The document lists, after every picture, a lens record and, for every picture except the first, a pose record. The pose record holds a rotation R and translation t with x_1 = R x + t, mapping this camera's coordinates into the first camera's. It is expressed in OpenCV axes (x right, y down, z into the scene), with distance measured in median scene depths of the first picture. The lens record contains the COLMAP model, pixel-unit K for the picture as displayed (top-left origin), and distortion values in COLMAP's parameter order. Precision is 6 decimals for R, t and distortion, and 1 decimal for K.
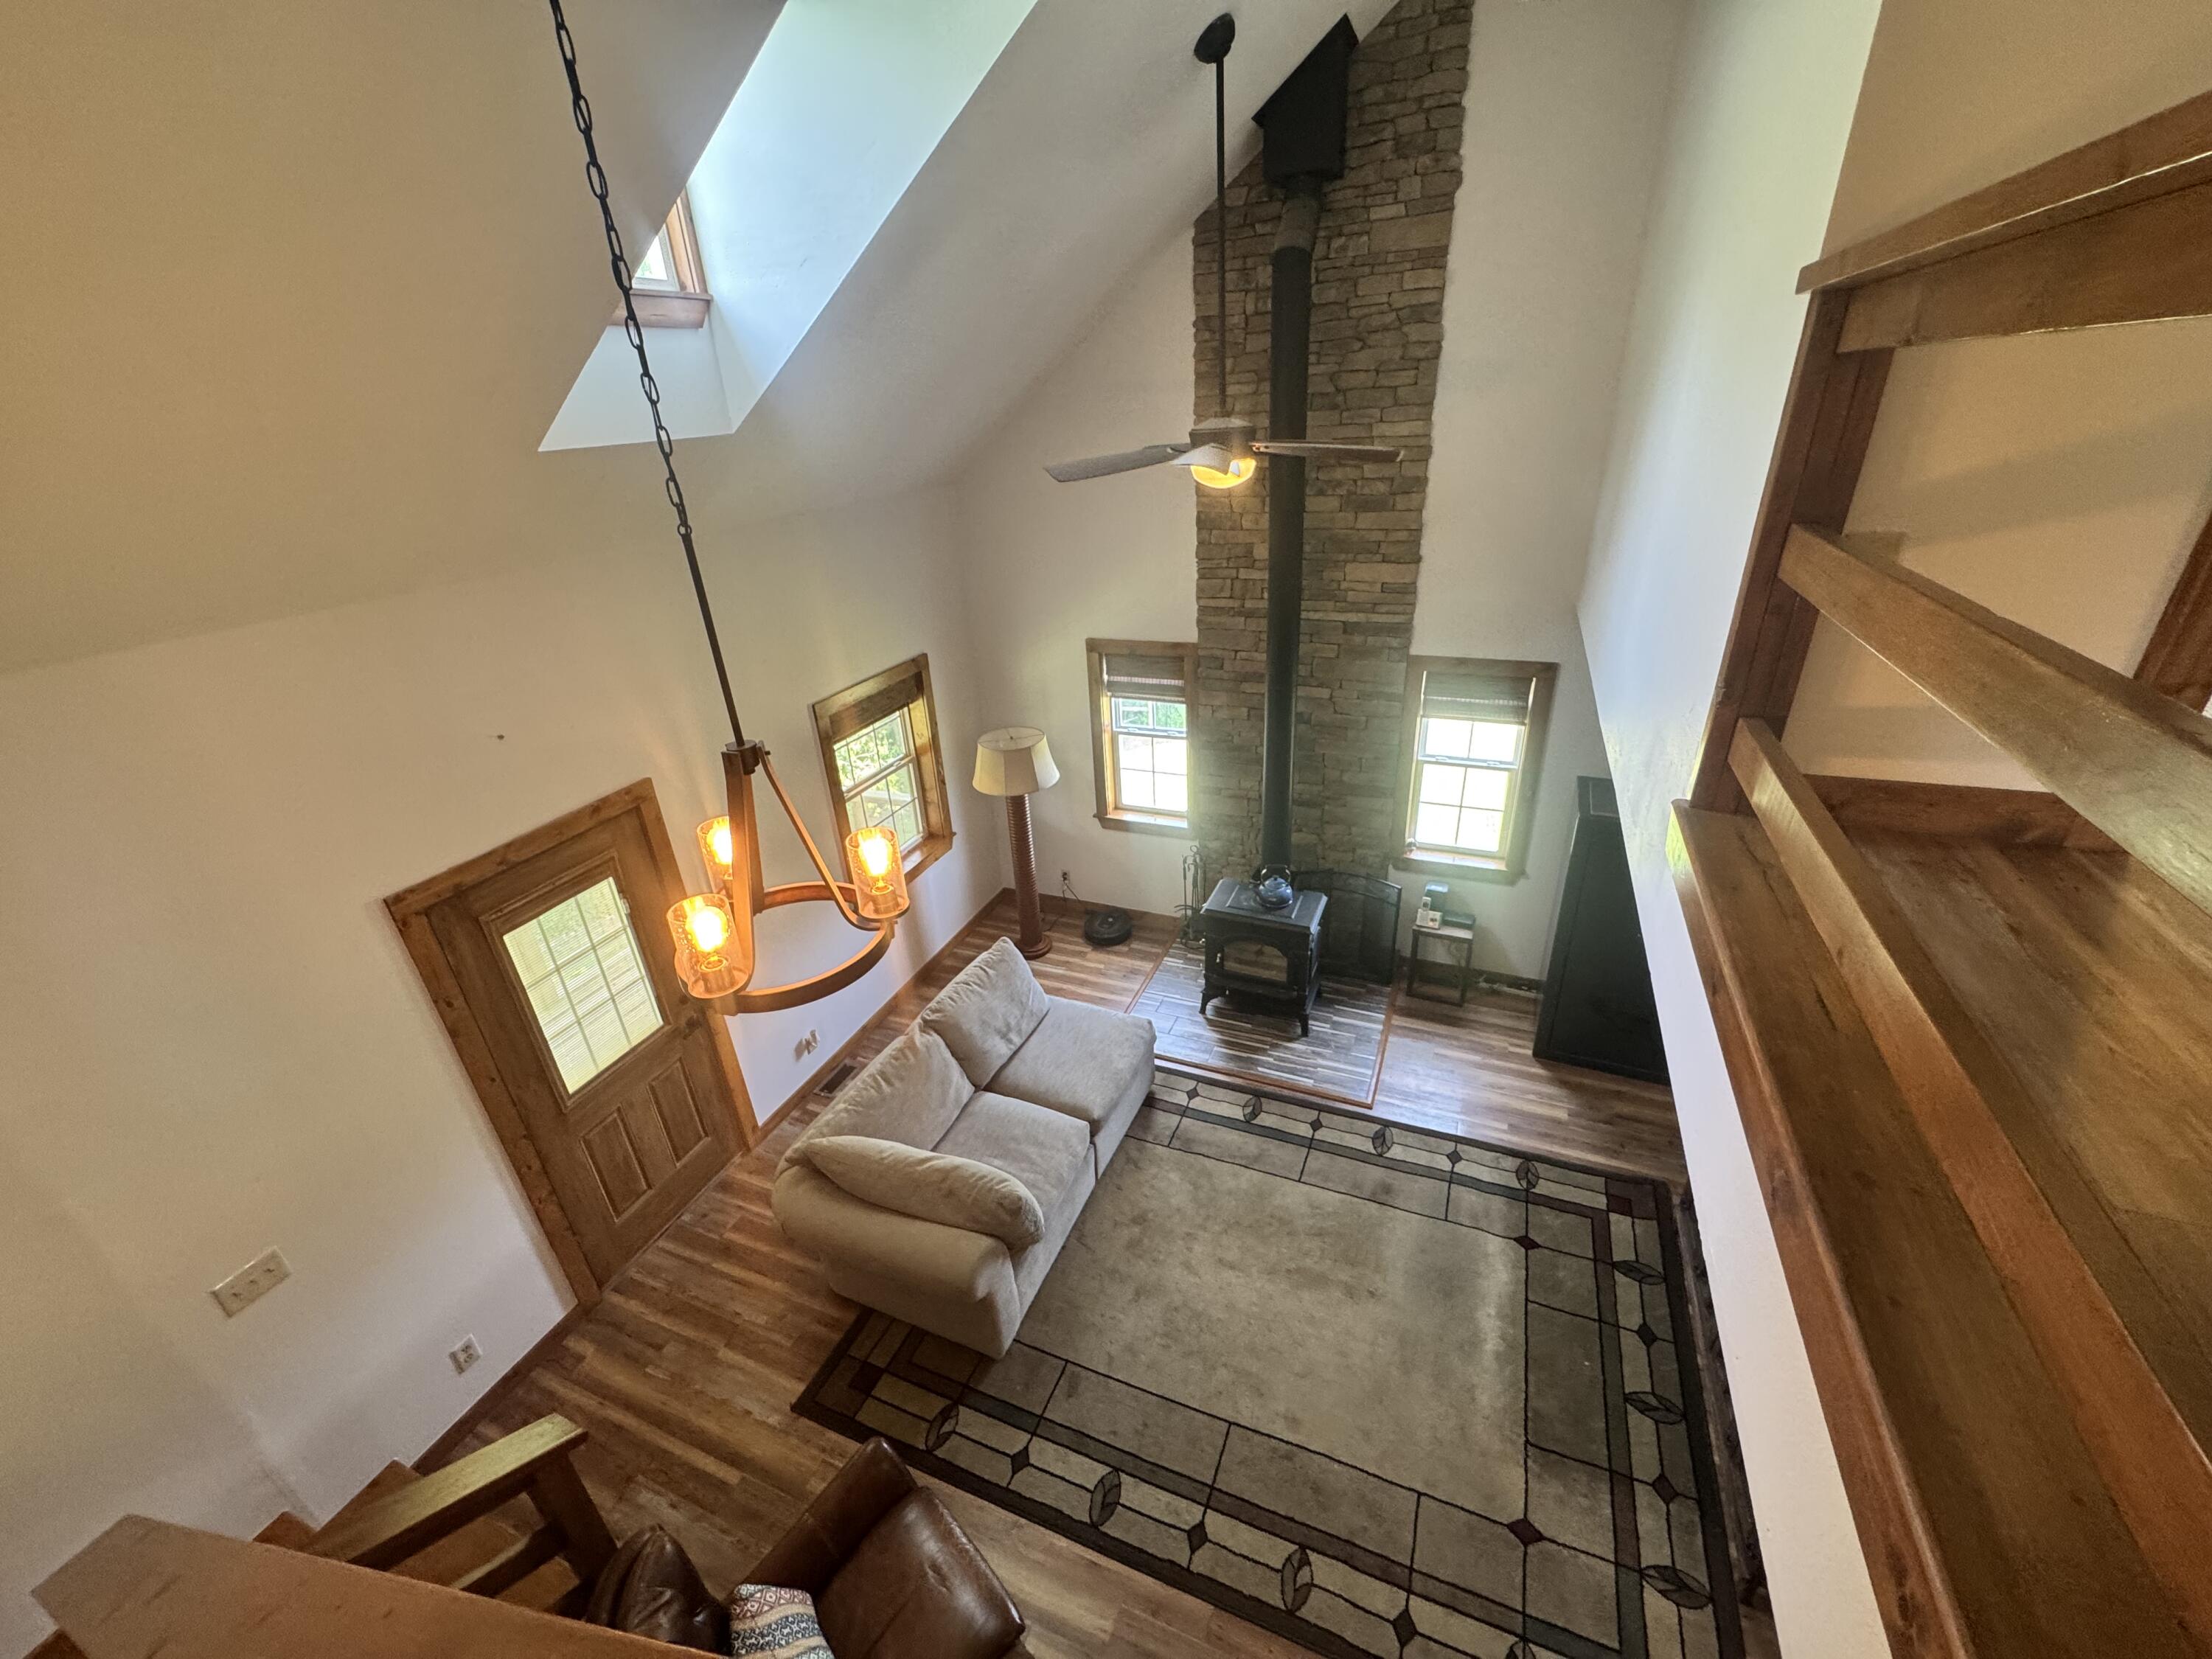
lens RADIAL K [[889.1, 0, 1105.7], [0, 889.1, 829.4], [0, 0, 1]] dist [-0.003211, 0.000509]
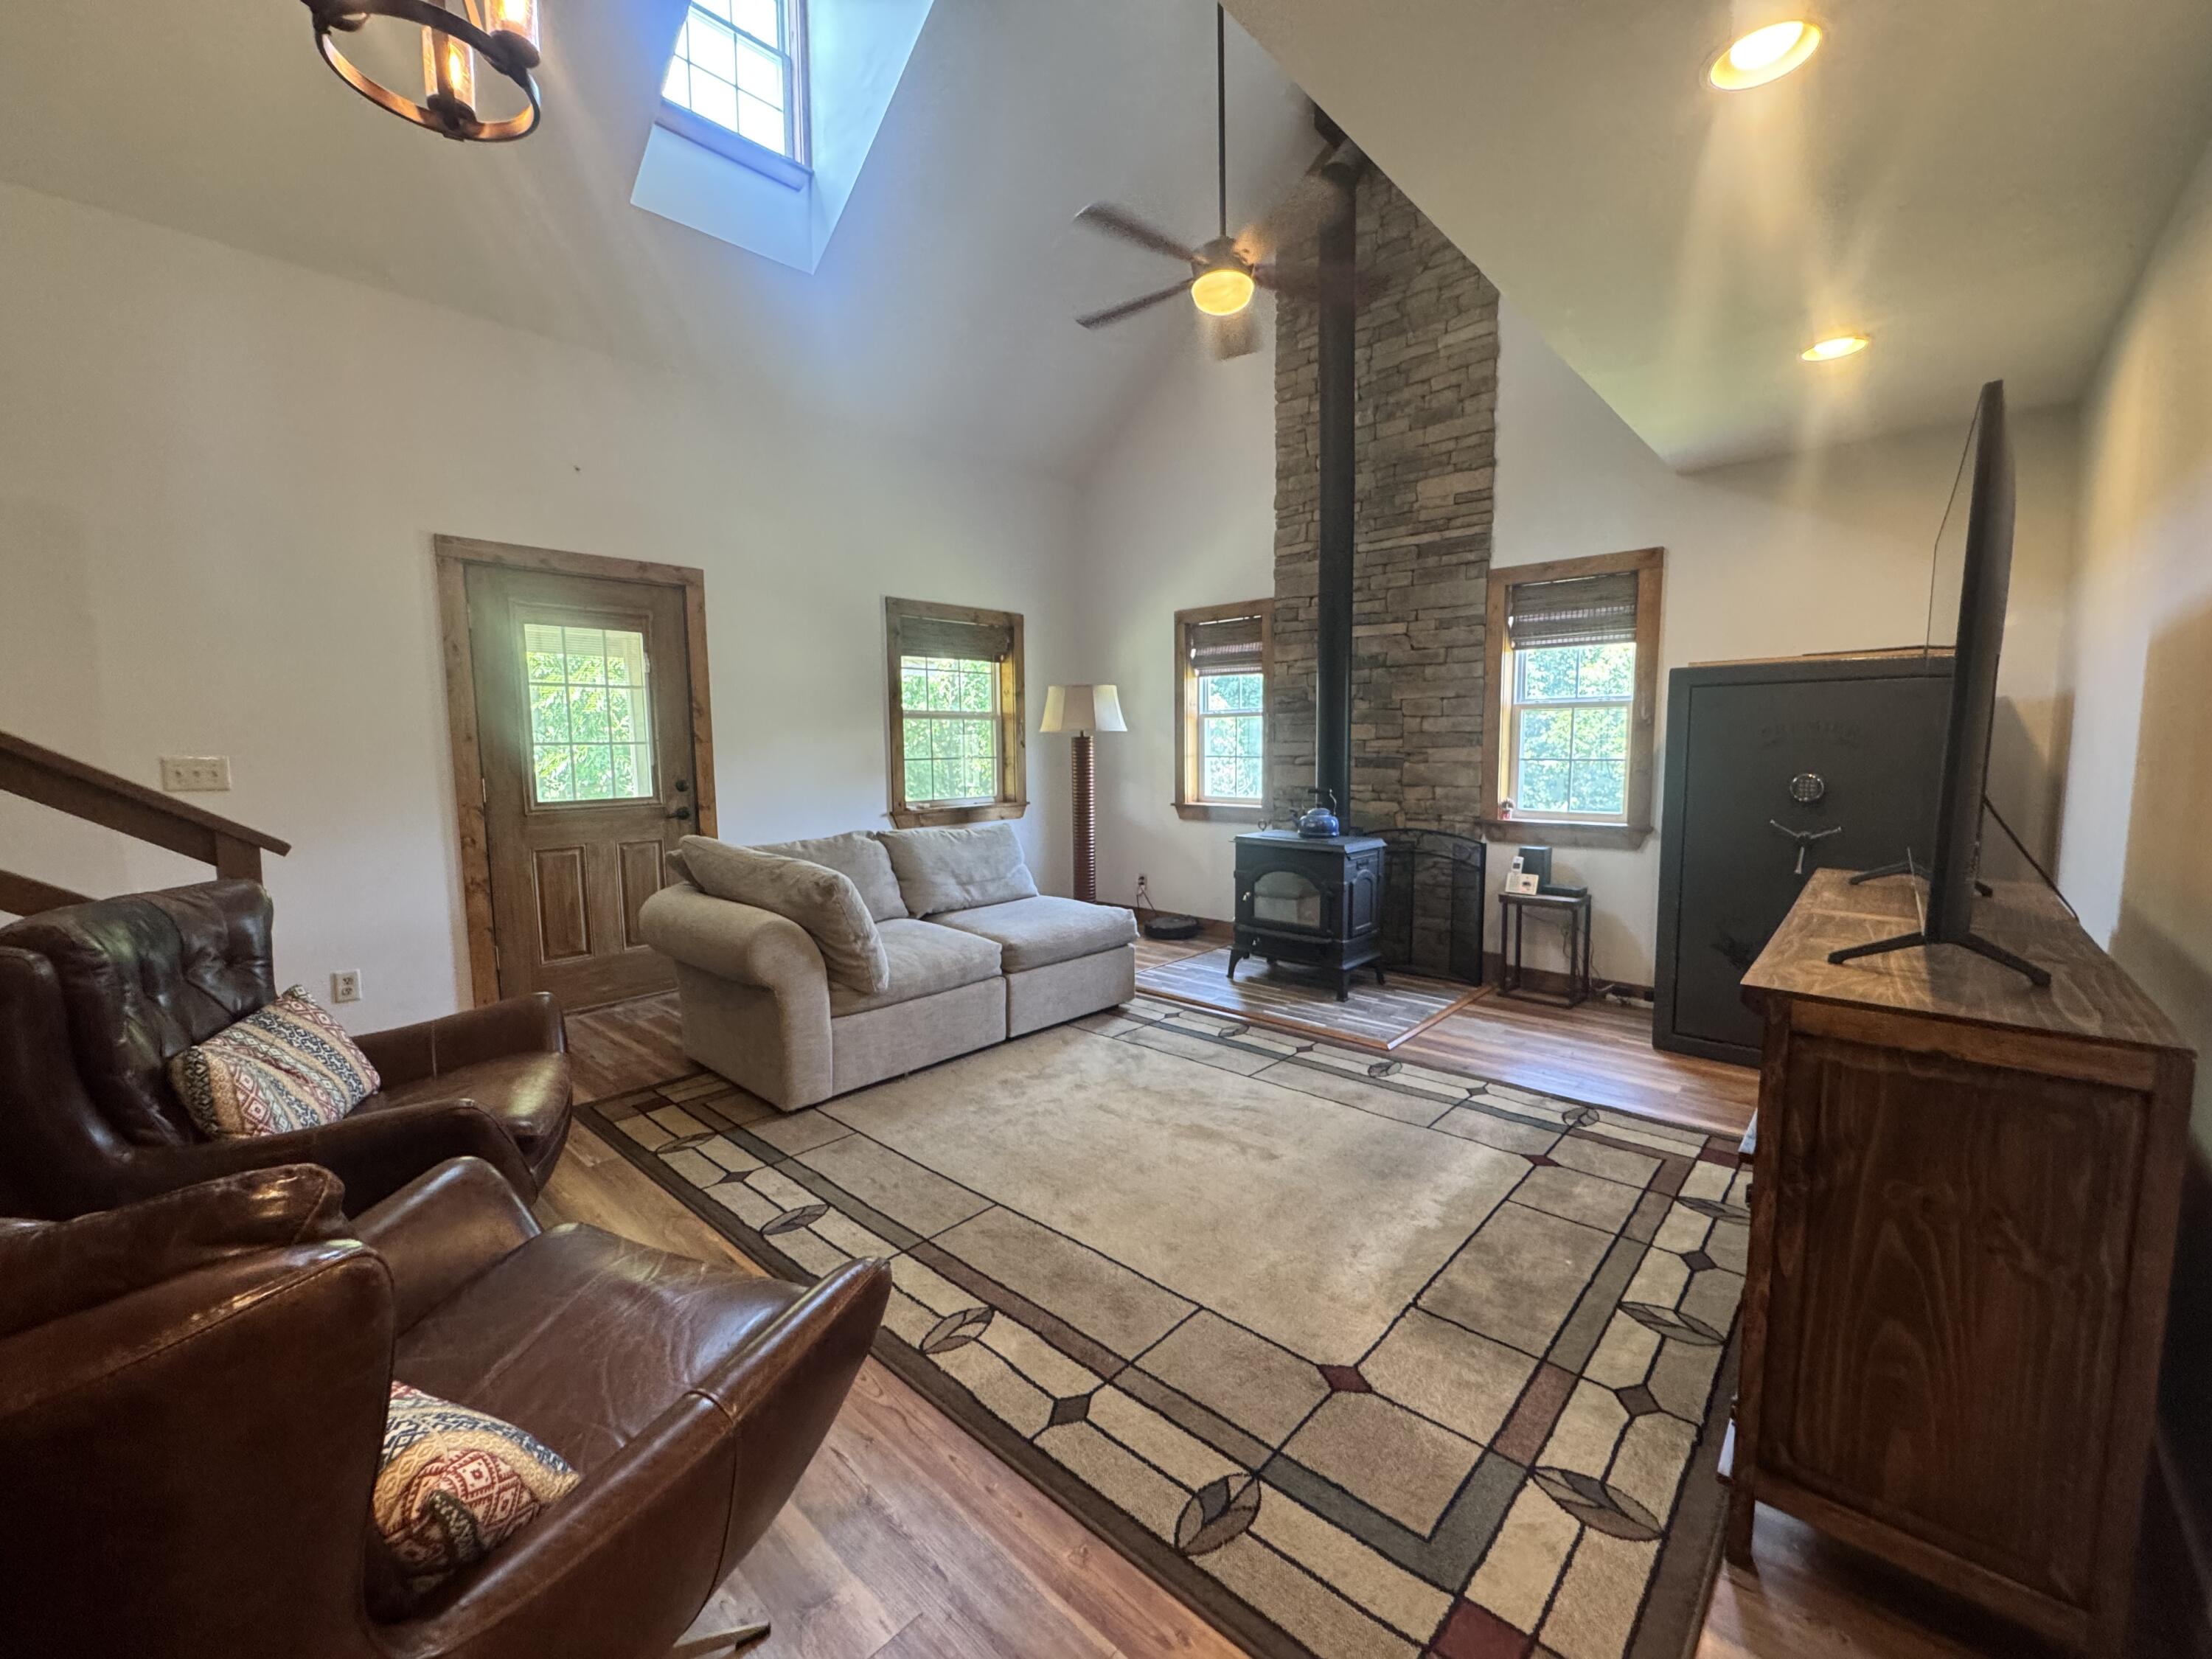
lens RADIAL K [[889.1, 0, 1102.6], [0, 889.1, 826.3], [0, 0, 1]] dist [-0.003211, 0.000509]
pose [[0.941388, 0.076173, -0.328614, 0.302228], [-0.183306, 0.933301, -0.308783, 0.410758], [0.283175, 0.350922, 0.892561, 0.190903]]
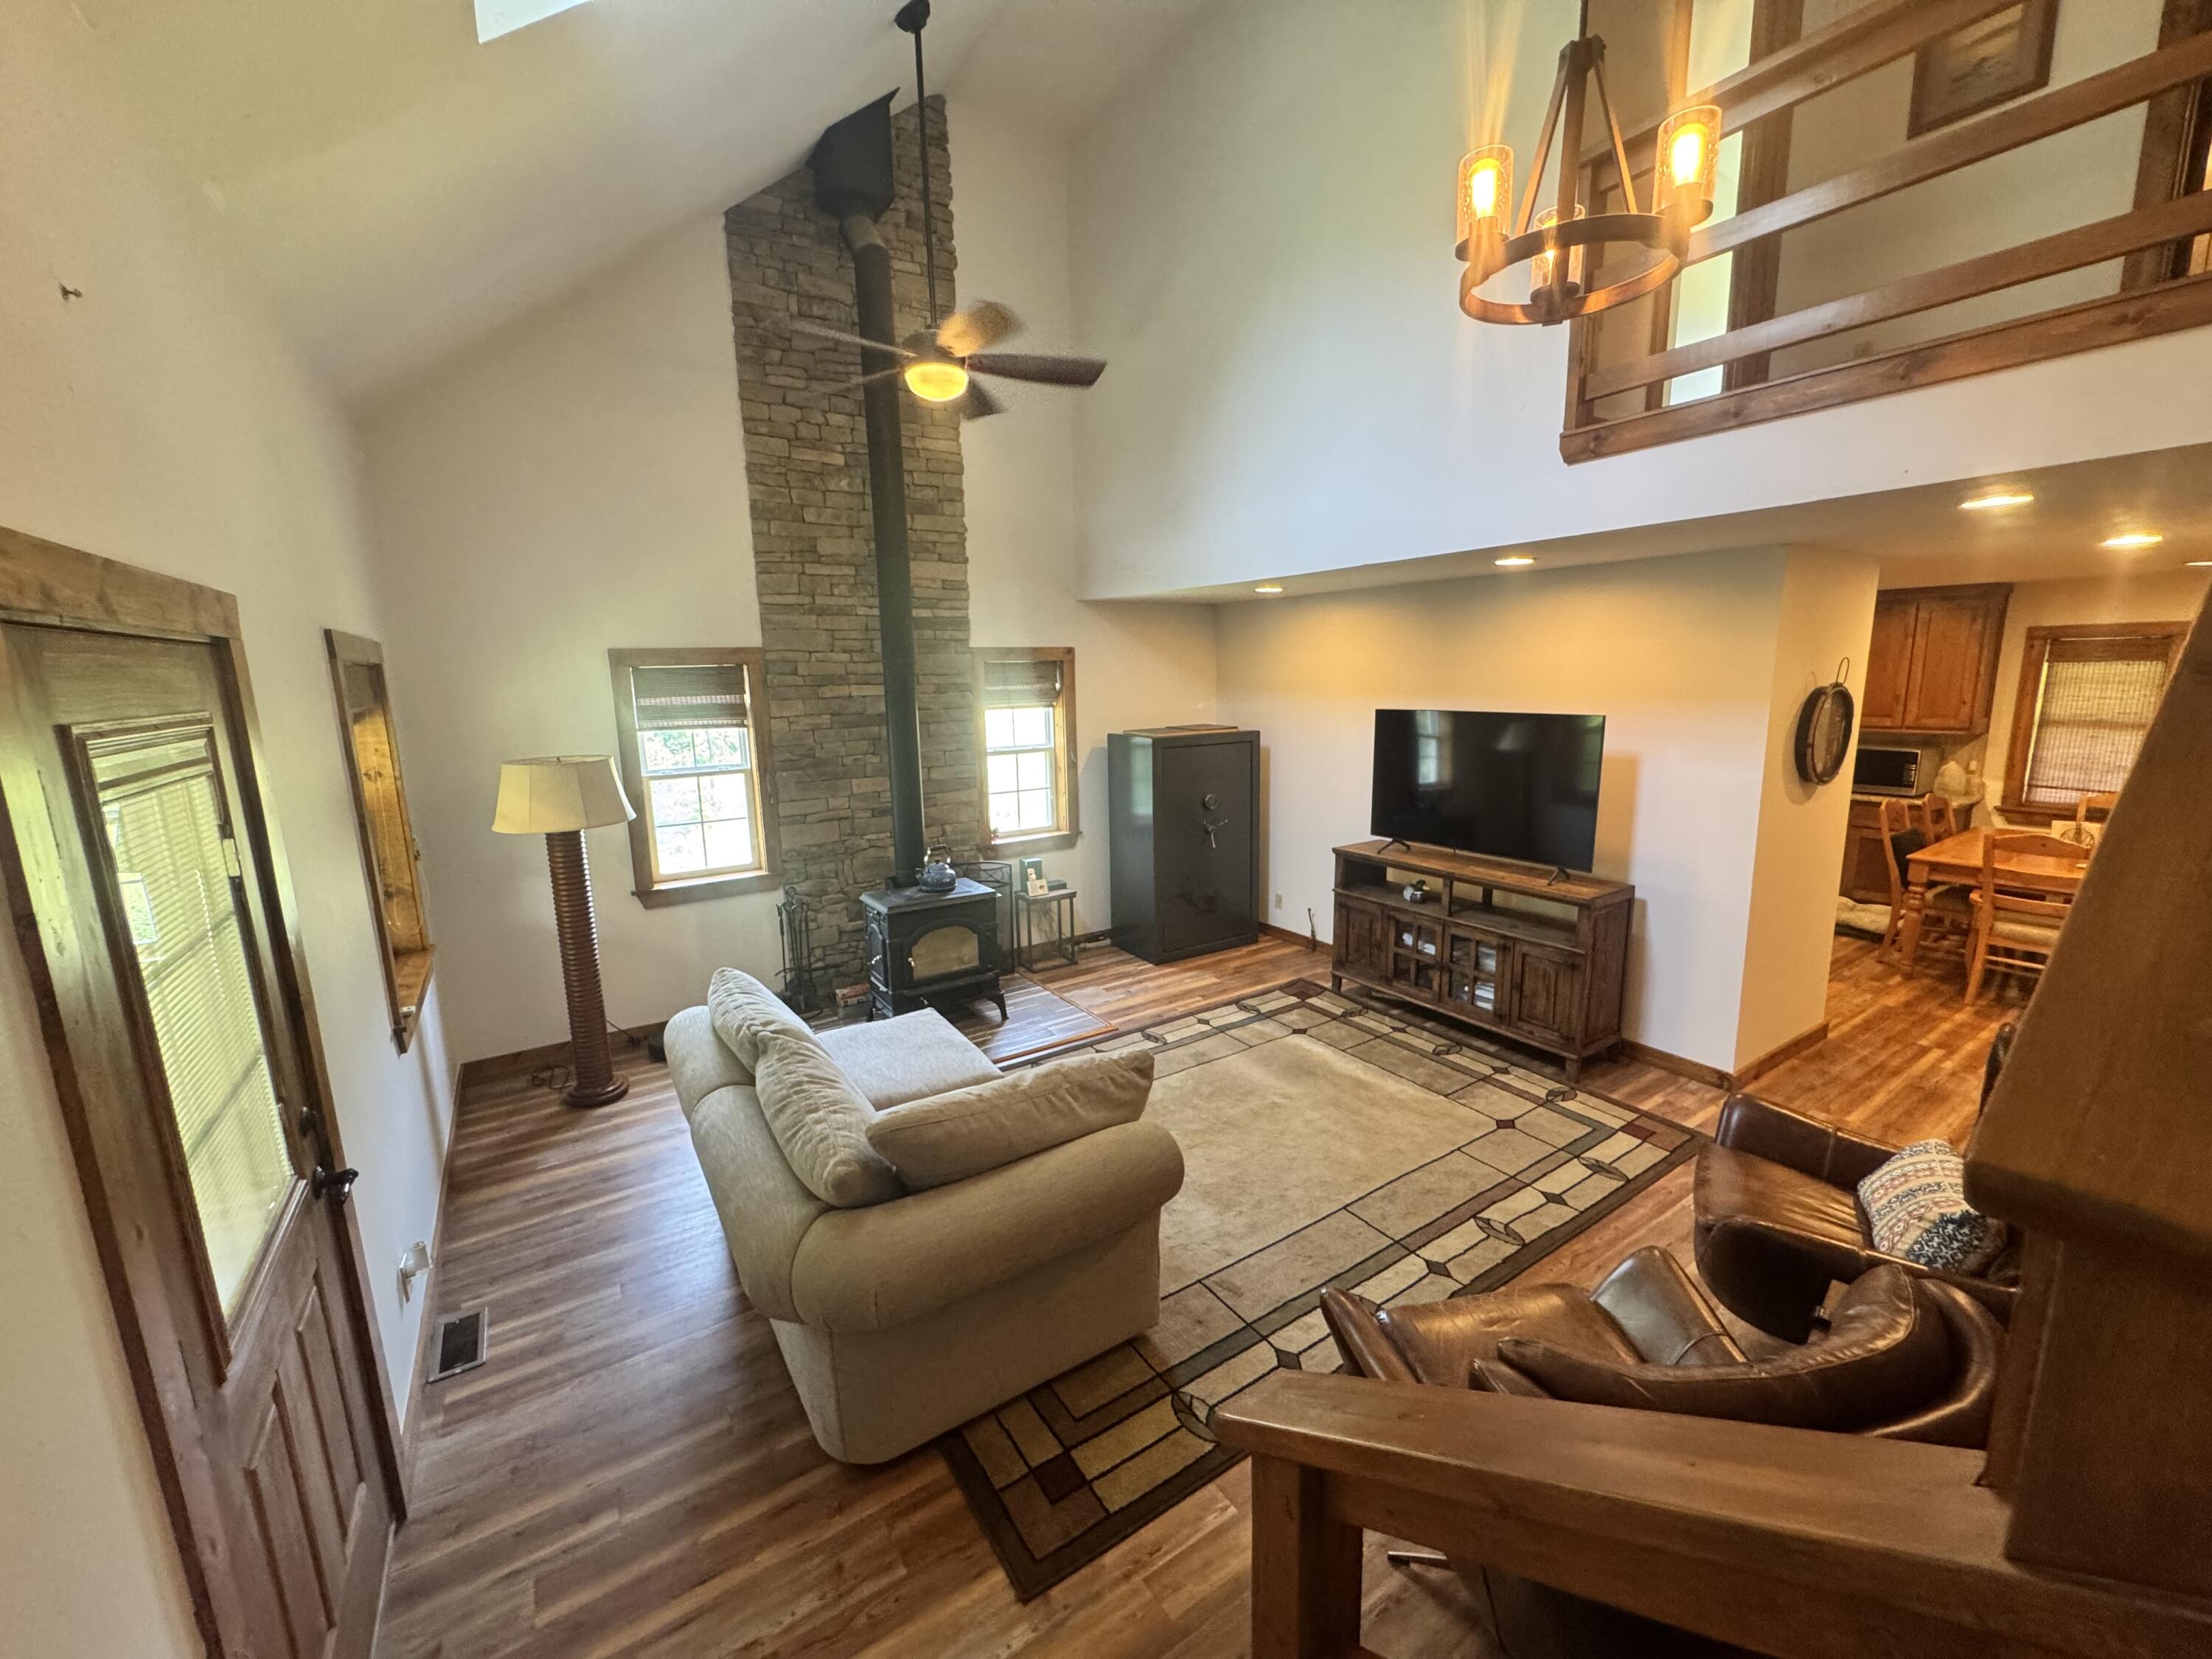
lens RADIAL K [[889.1, 0, 1107.9], [0, 889.1, 826.5], [0, 0, 1]] dist [-0.003211, 0.000509]
pose [[0.553201, -0.103724, 0.826565, -0.526767], [0.354430, 0.927240, -0.120855, 0.215708], [-0.753888, 0.359816, 0.549713, 0.357530]]
